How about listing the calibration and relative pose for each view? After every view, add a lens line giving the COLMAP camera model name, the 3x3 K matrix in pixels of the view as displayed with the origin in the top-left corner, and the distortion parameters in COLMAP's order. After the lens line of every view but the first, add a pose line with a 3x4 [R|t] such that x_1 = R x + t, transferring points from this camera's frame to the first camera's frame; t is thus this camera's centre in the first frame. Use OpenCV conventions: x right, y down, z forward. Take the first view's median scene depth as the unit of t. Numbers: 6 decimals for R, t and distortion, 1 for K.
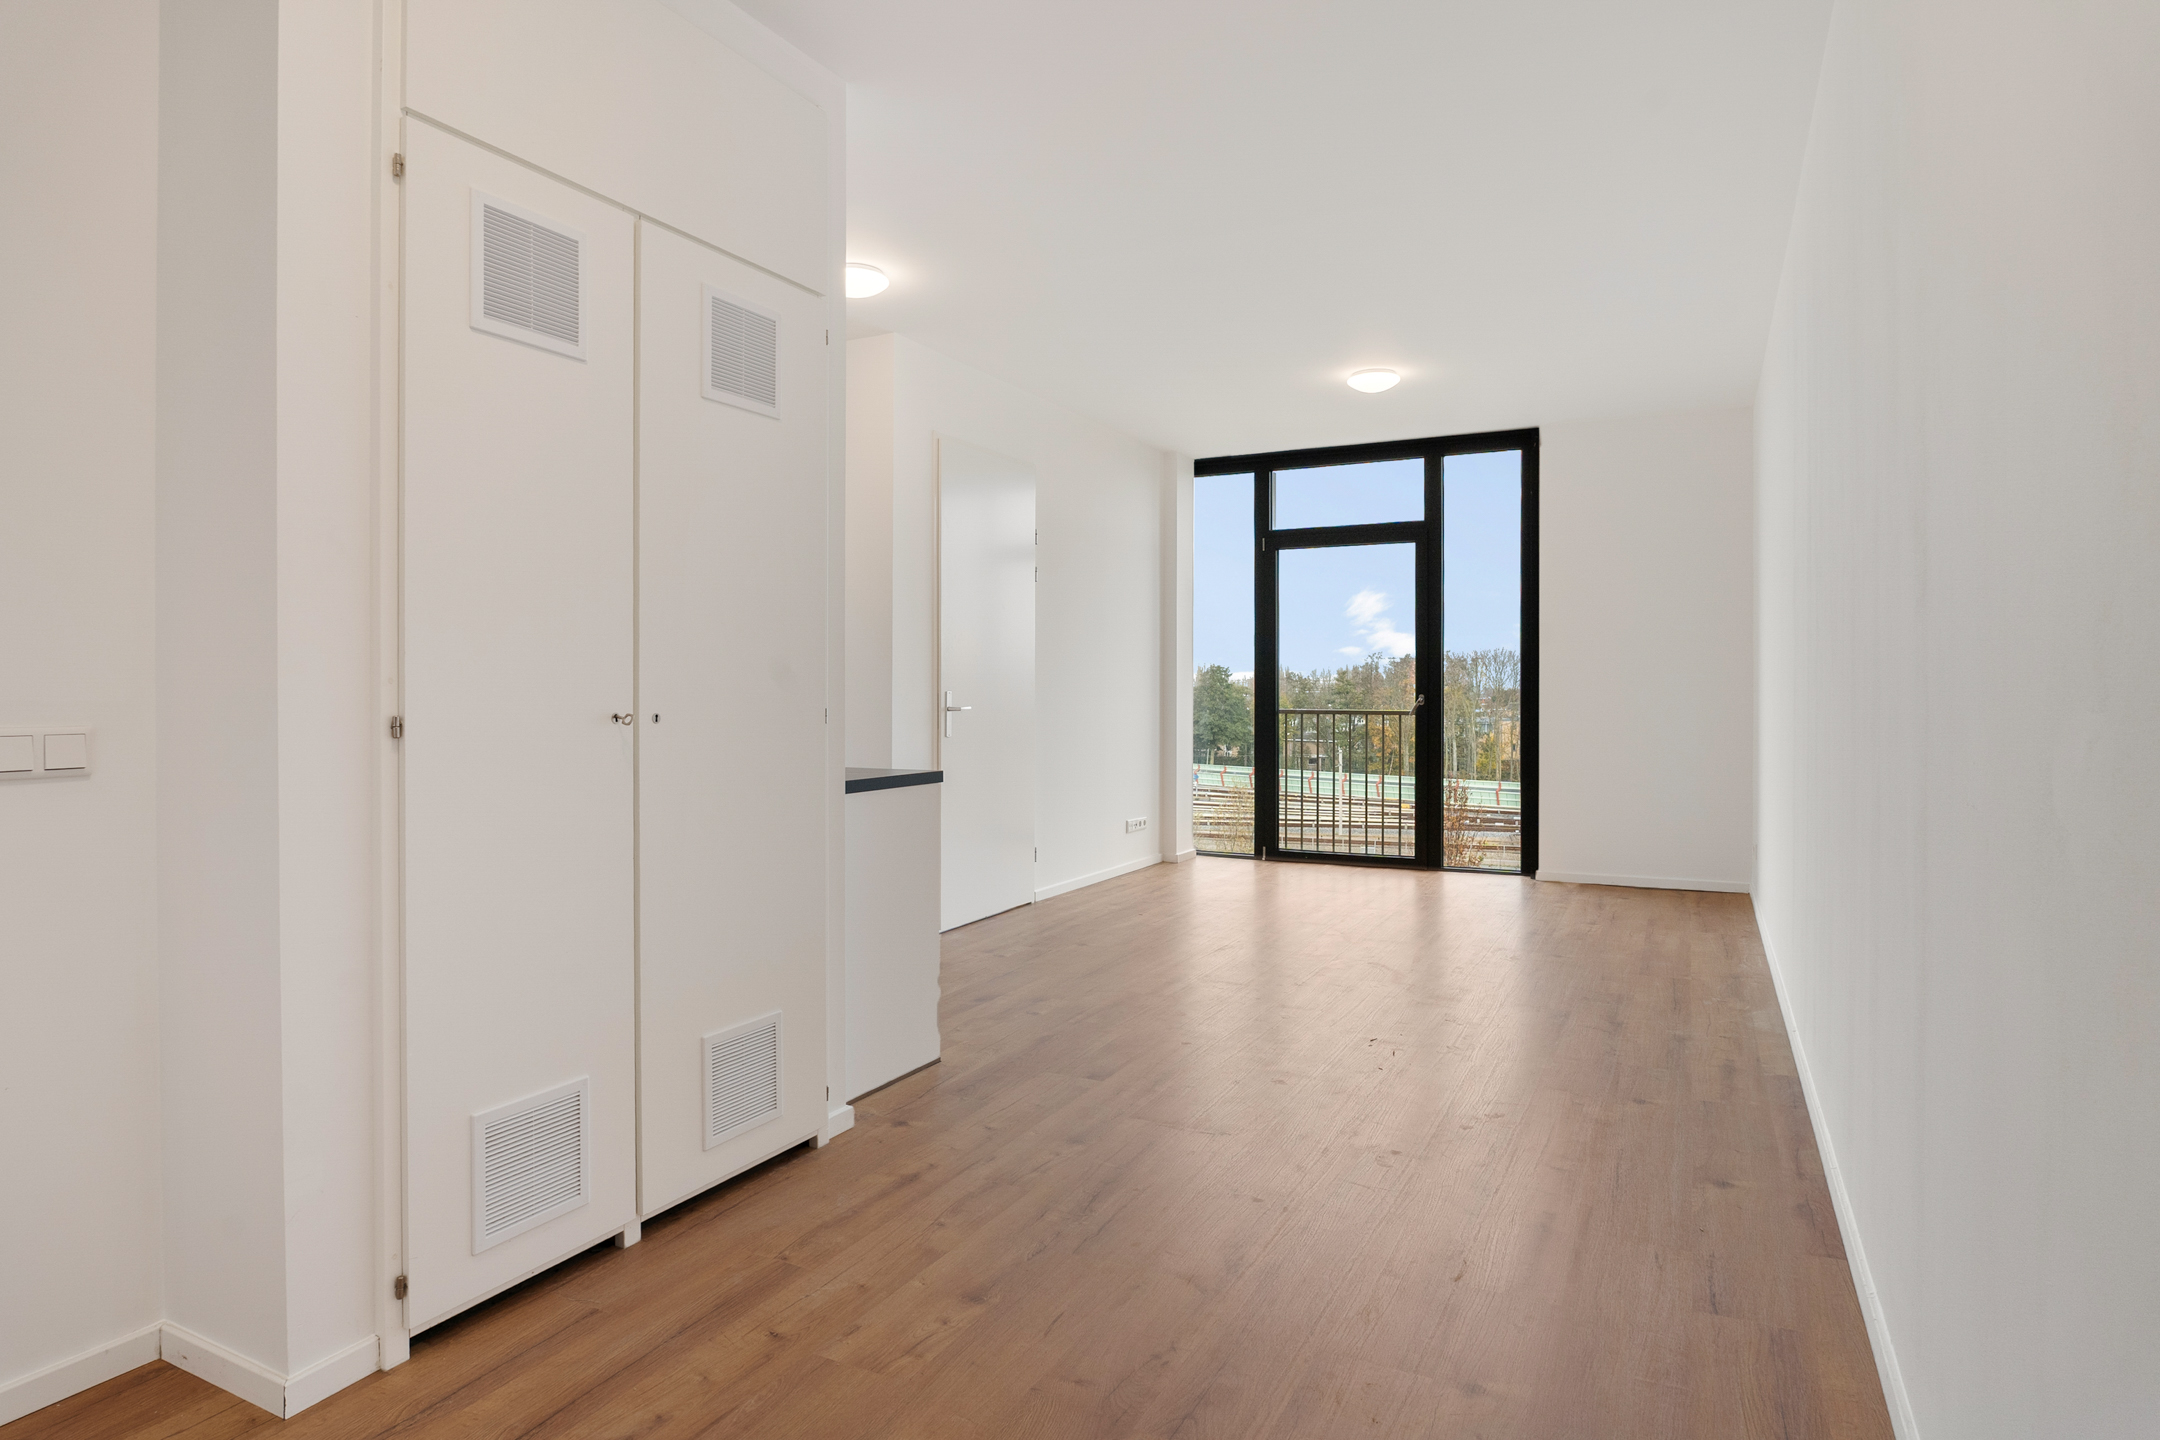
lens RADIAL K [[1202.9, 0, 1076.4], [0, 1202.9, 702.2], [0, 0, 1]] dist [-0.022625, 0.005922]
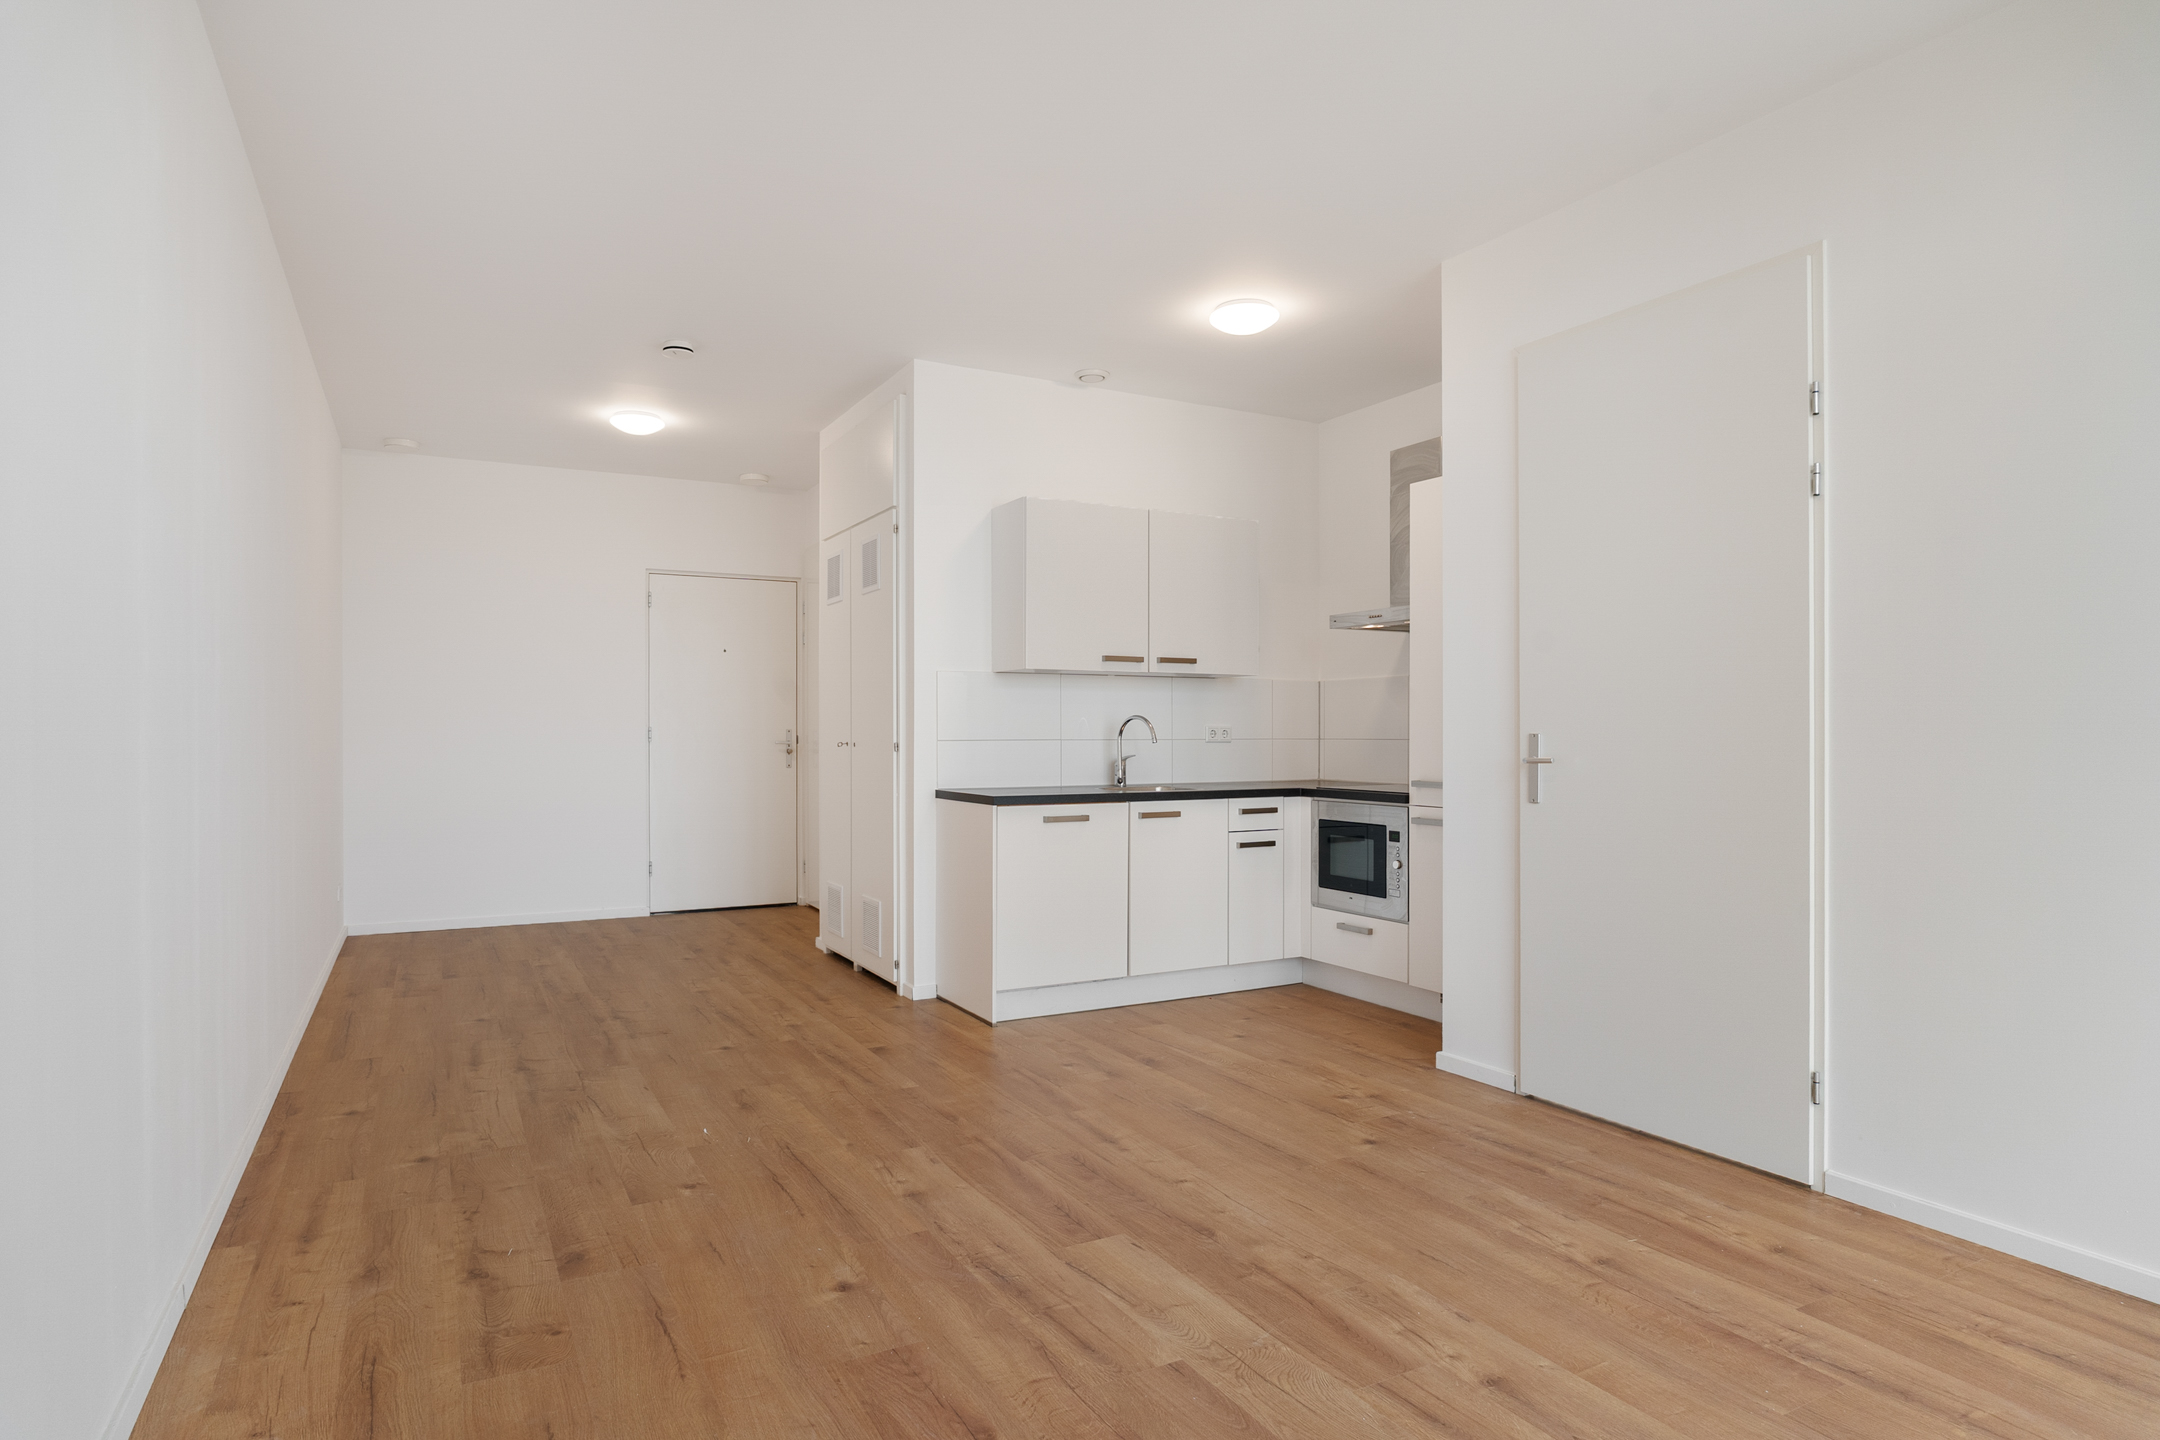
lens RADIAL K [[1202.9, 0, 1102.7], [0, 1202.9, 733.7], [0, 0, 1]] dist [-0.022625, 0.005922]
pose [[-0.550905, 0.004802, -0.834554, 0.453337], [-0.004391, 0.999953, 0.008652, -0.010604], [0.834556, 0.008431, -0.550858, 0.926643]]
